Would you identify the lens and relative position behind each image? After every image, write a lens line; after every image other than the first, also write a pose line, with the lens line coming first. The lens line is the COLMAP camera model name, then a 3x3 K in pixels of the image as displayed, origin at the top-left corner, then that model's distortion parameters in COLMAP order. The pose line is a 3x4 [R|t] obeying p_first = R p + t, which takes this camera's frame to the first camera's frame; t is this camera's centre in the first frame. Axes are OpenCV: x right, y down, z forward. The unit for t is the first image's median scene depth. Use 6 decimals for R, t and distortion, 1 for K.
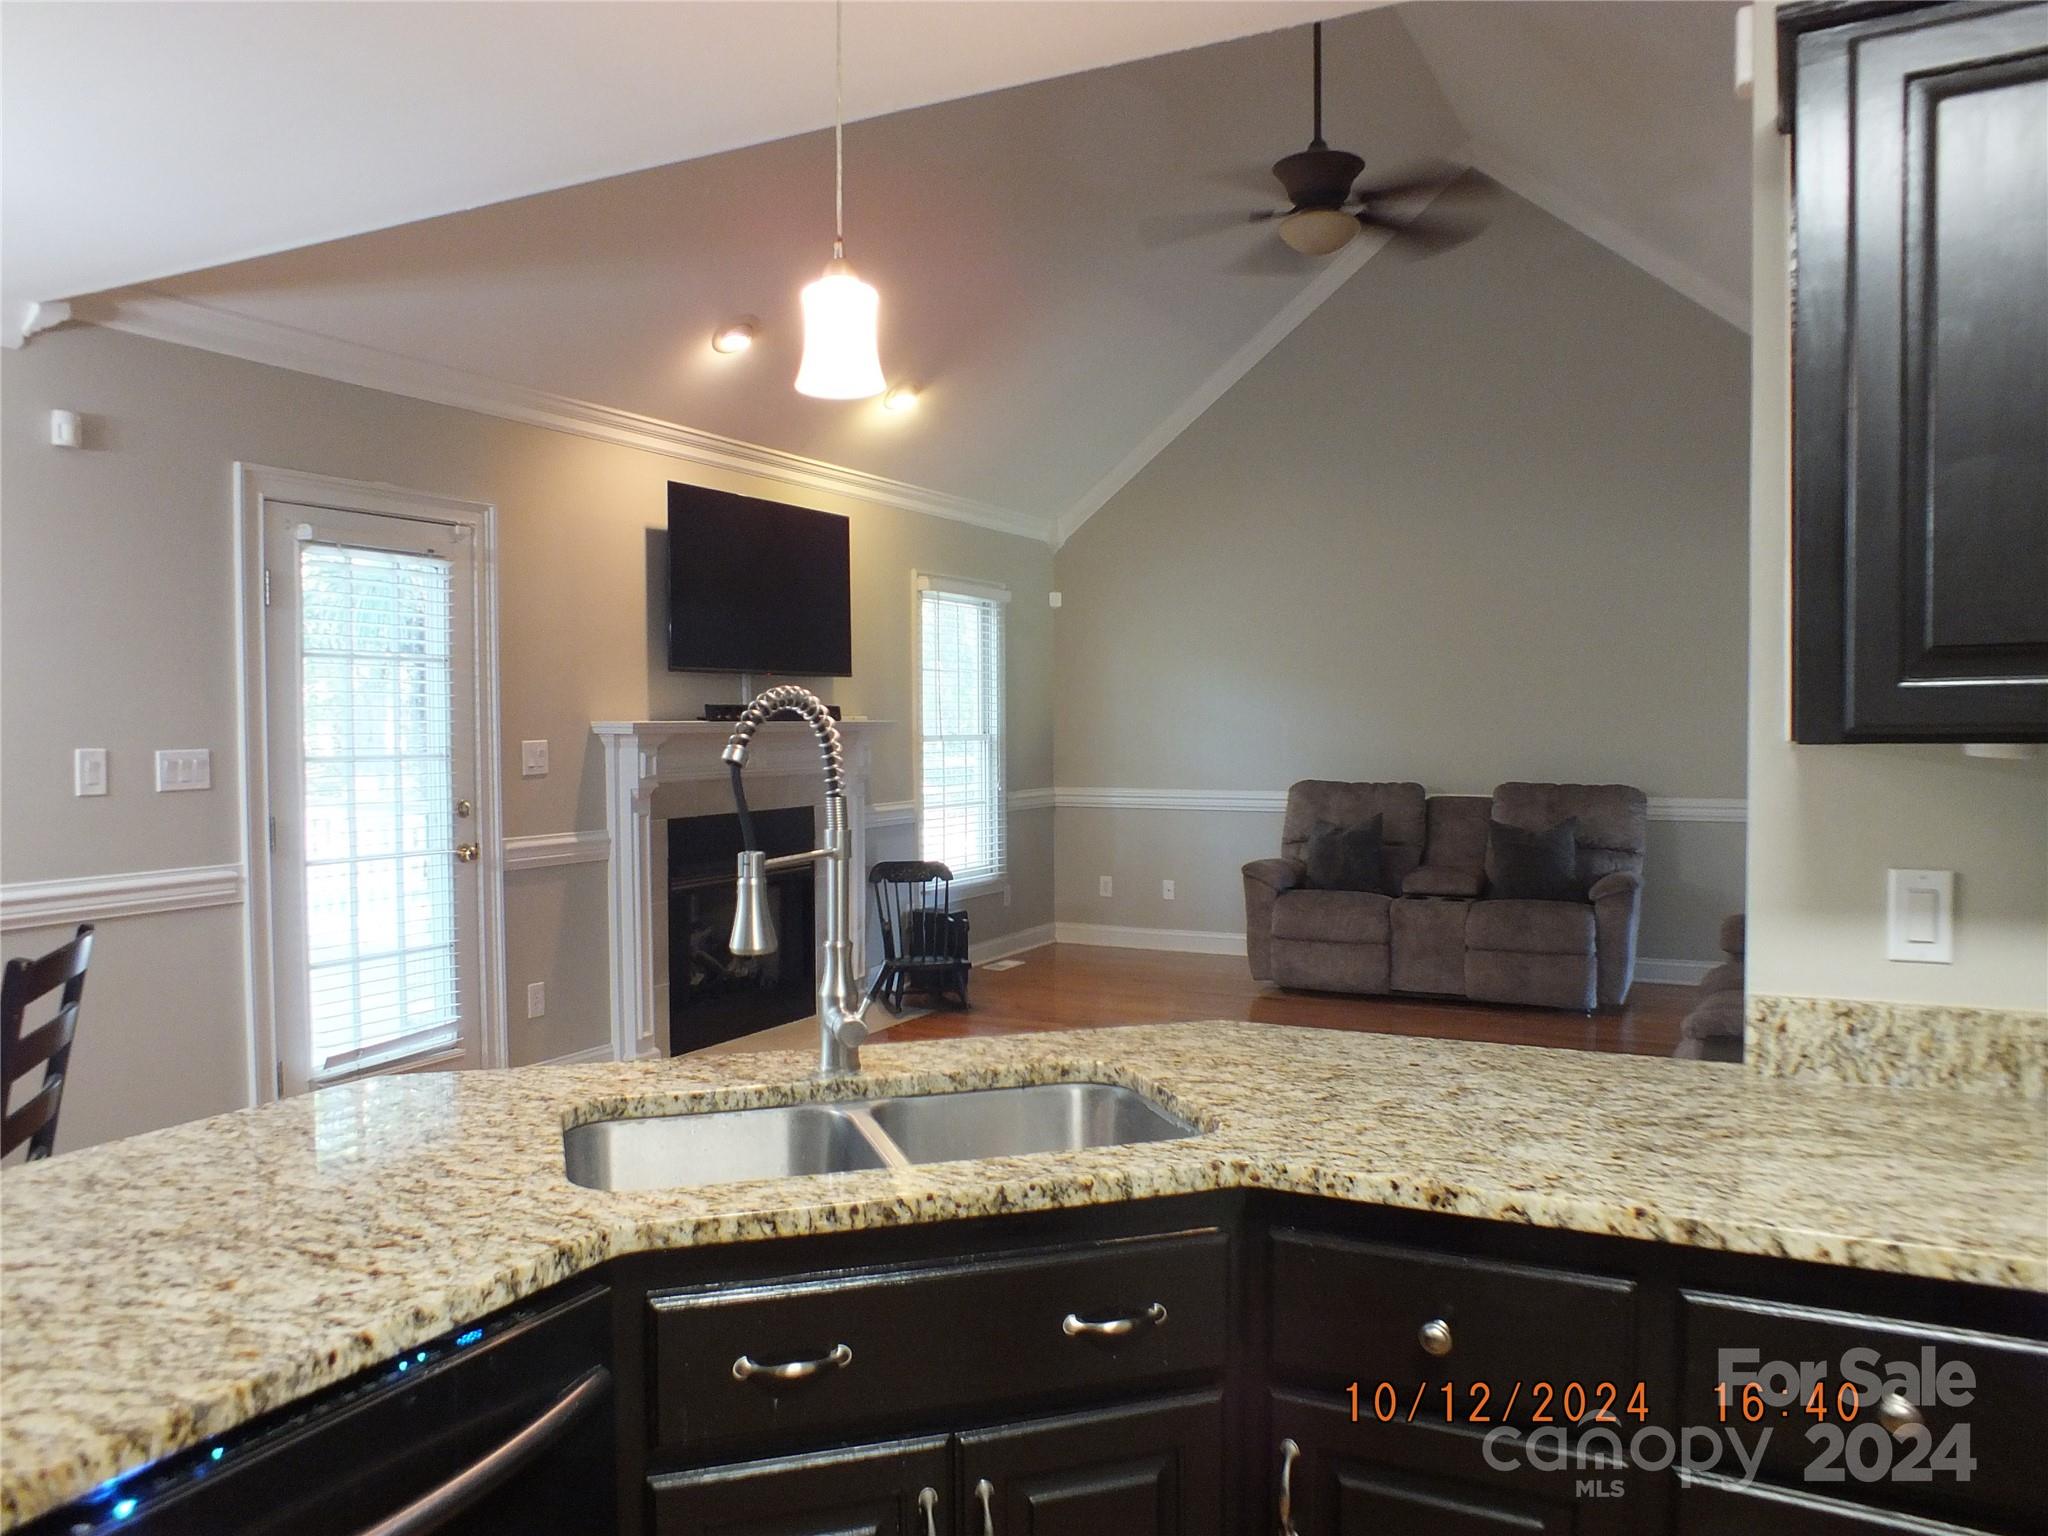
lens RADIAL K [[1526.6, 0, 998.5], [0, 1526.6, 777.4], [0, 0, 1]] dist [-0.058043, 0.048745]
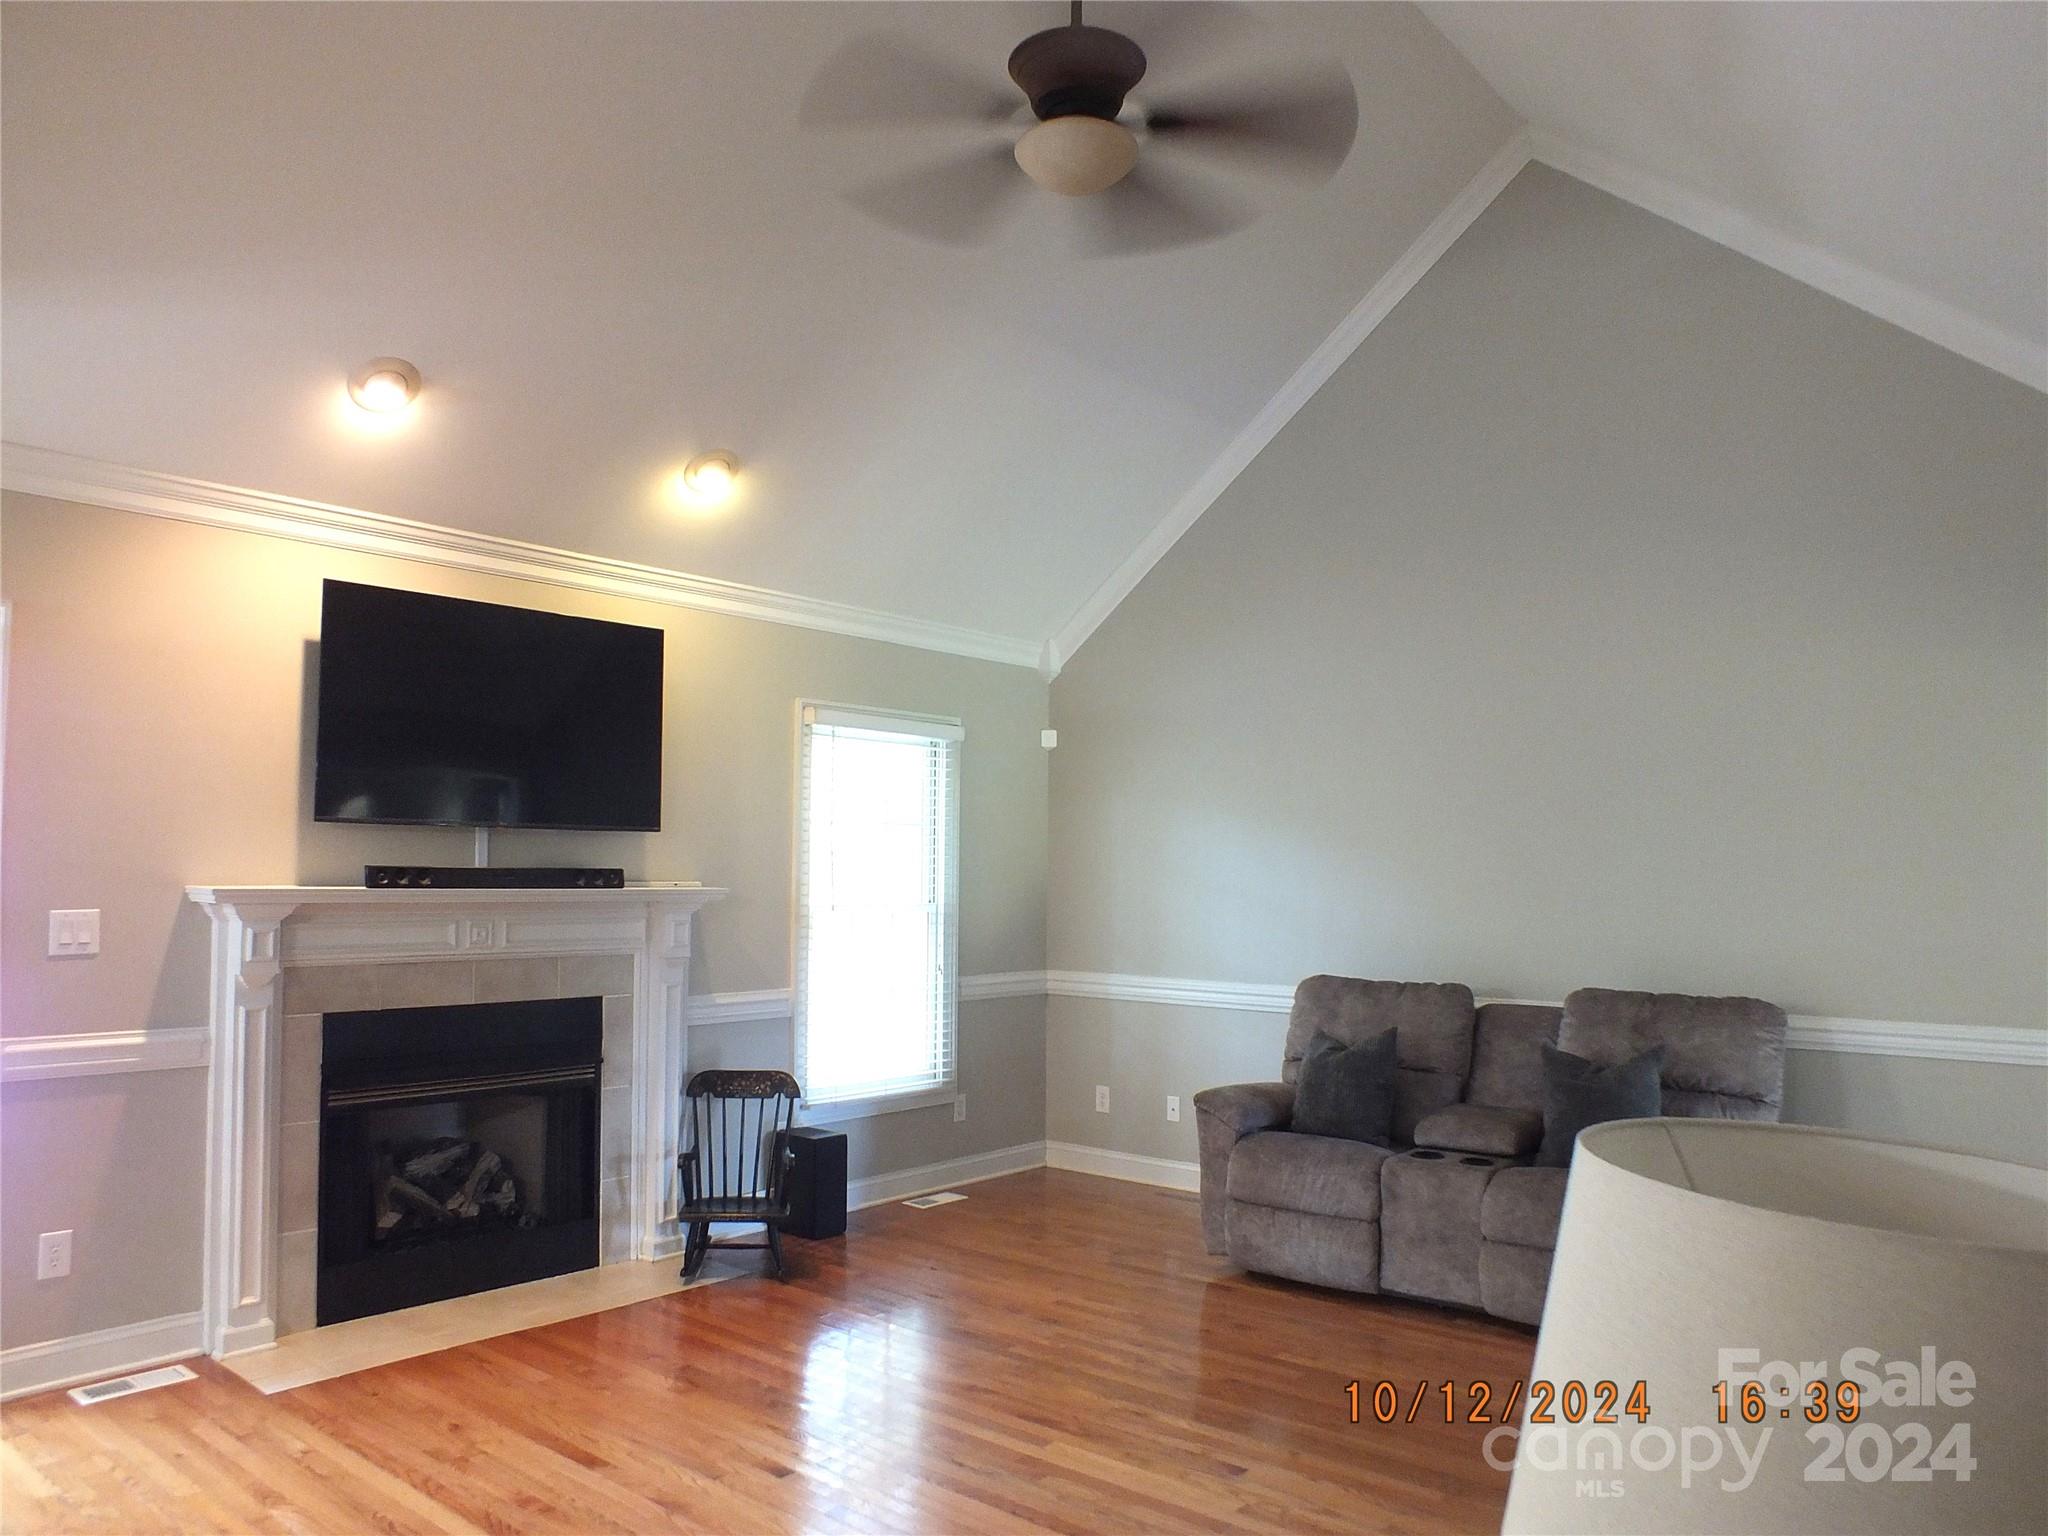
lens RADIAL K [[1455.1, 0, 1006.9], [0, 1455.1, 788.1], [0, 0, 1]] dist [-0.079436, 0.032976]
pose [[0.974912, 0.000604, -0.222590, 0.234105], [-0.021823, 0.995438, -0.092880, -0.022154], [0.221518, 0.095408, 0.970478, 0.303895]]
